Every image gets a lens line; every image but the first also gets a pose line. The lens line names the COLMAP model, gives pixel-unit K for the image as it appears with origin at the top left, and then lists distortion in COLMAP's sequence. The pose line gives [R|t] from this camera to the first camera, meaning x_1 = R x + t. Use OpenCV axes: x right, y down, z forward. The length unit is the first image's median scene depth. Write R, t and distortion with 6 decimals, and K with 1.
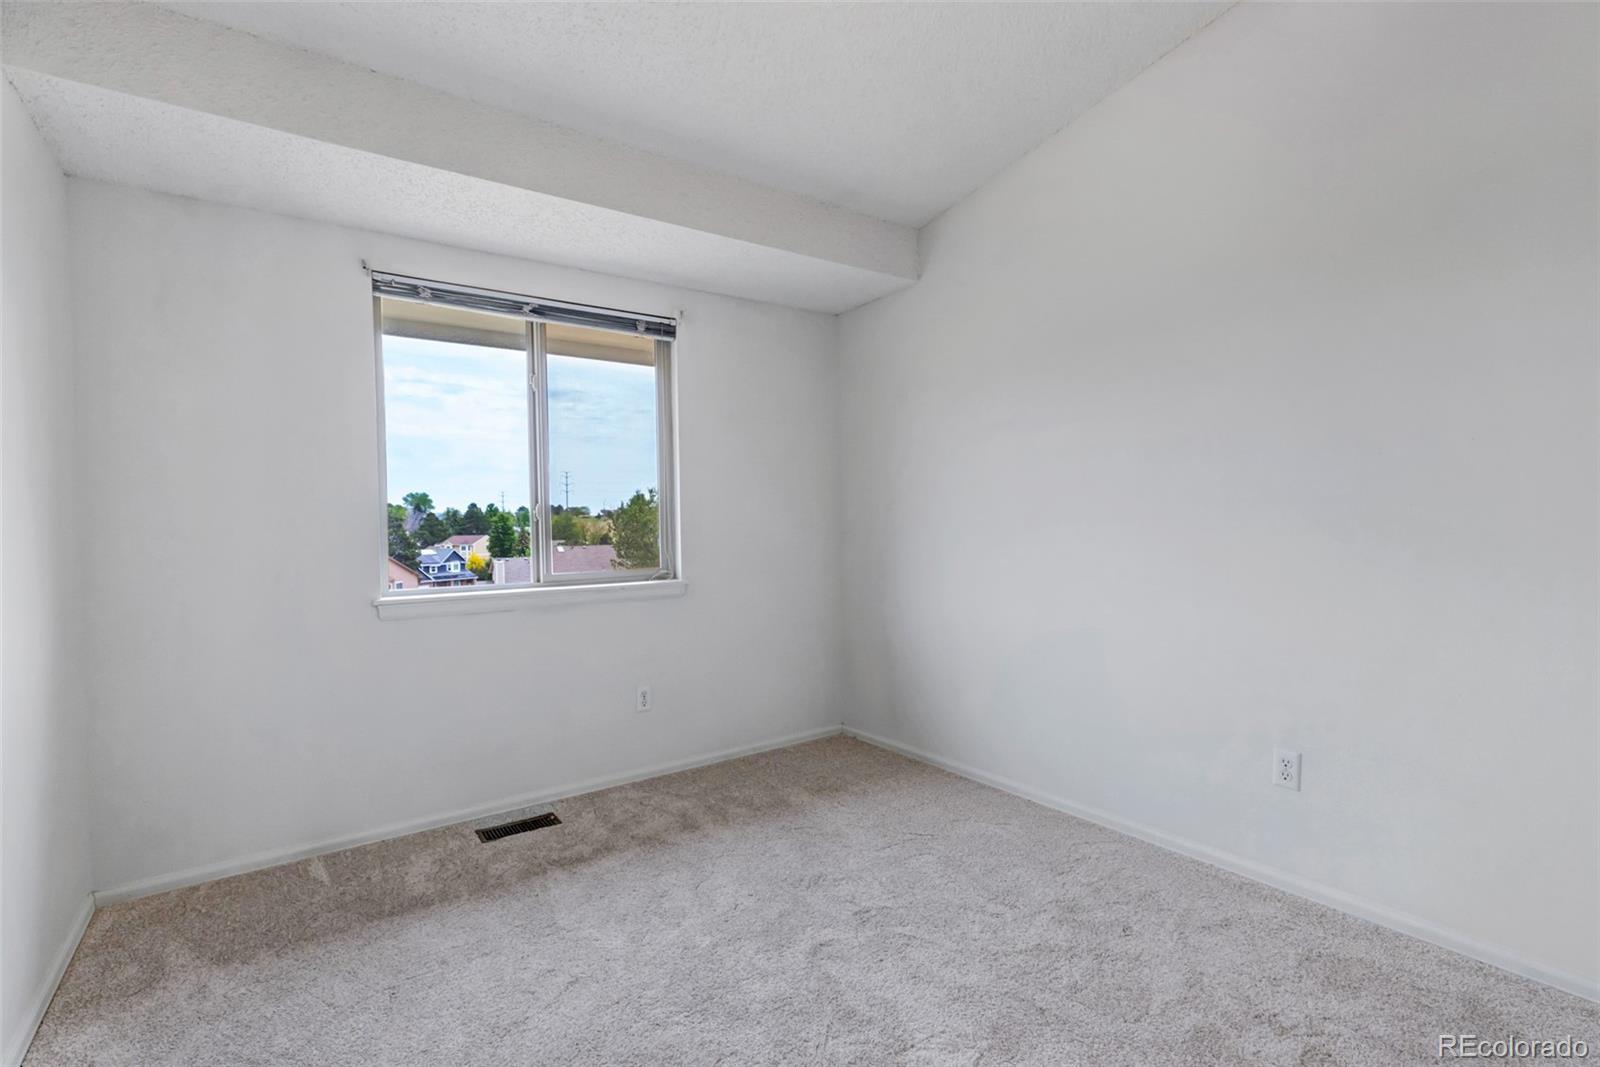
lens RADIAL K [[722.5, 0, 794.6], [0, 722.5, 528.7], [0, 0, 1]] dist [0.004262, 0.000431]
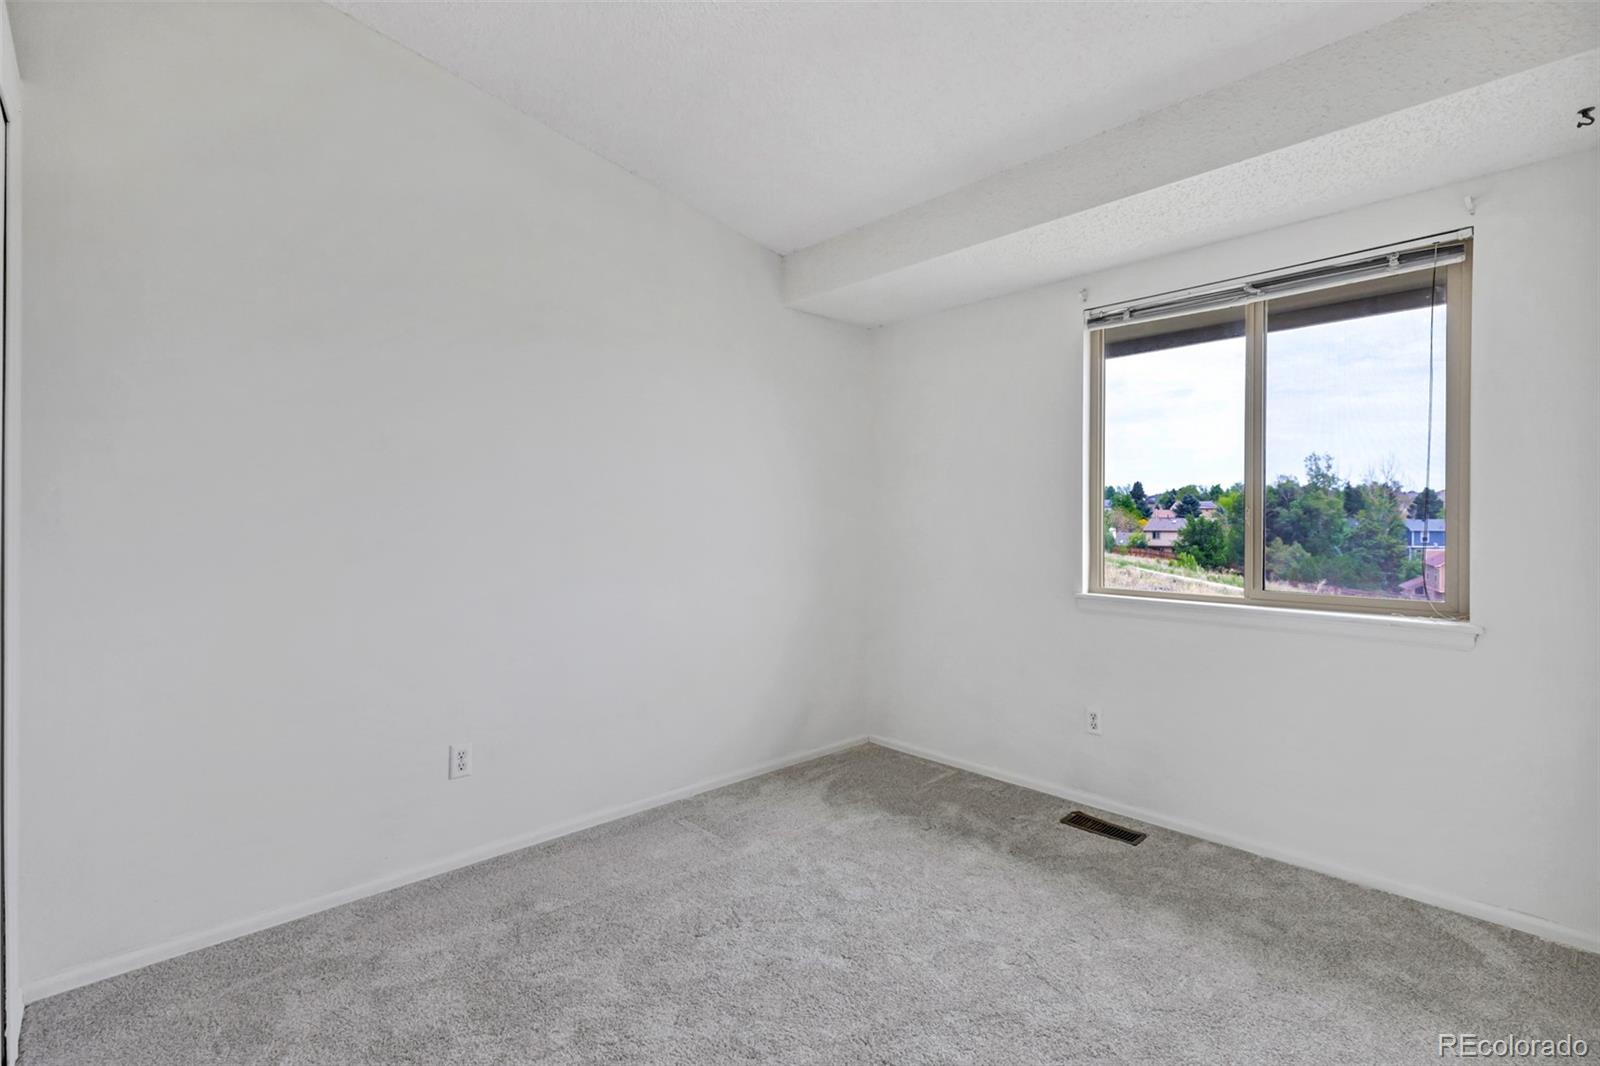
lens RADIAL K [[748.7, 0, 800.0], [0, 748.7, 533.0], [0, 0, 1]] dist [-0.001601, -0.000269]
pose [[0.173646, 0.015161, -0.984691, 0.527193], [-0.016904, 0.999780, 0.012413, -0.009682], [0.984663, 0.014490, 0.173864, 0.357016]]
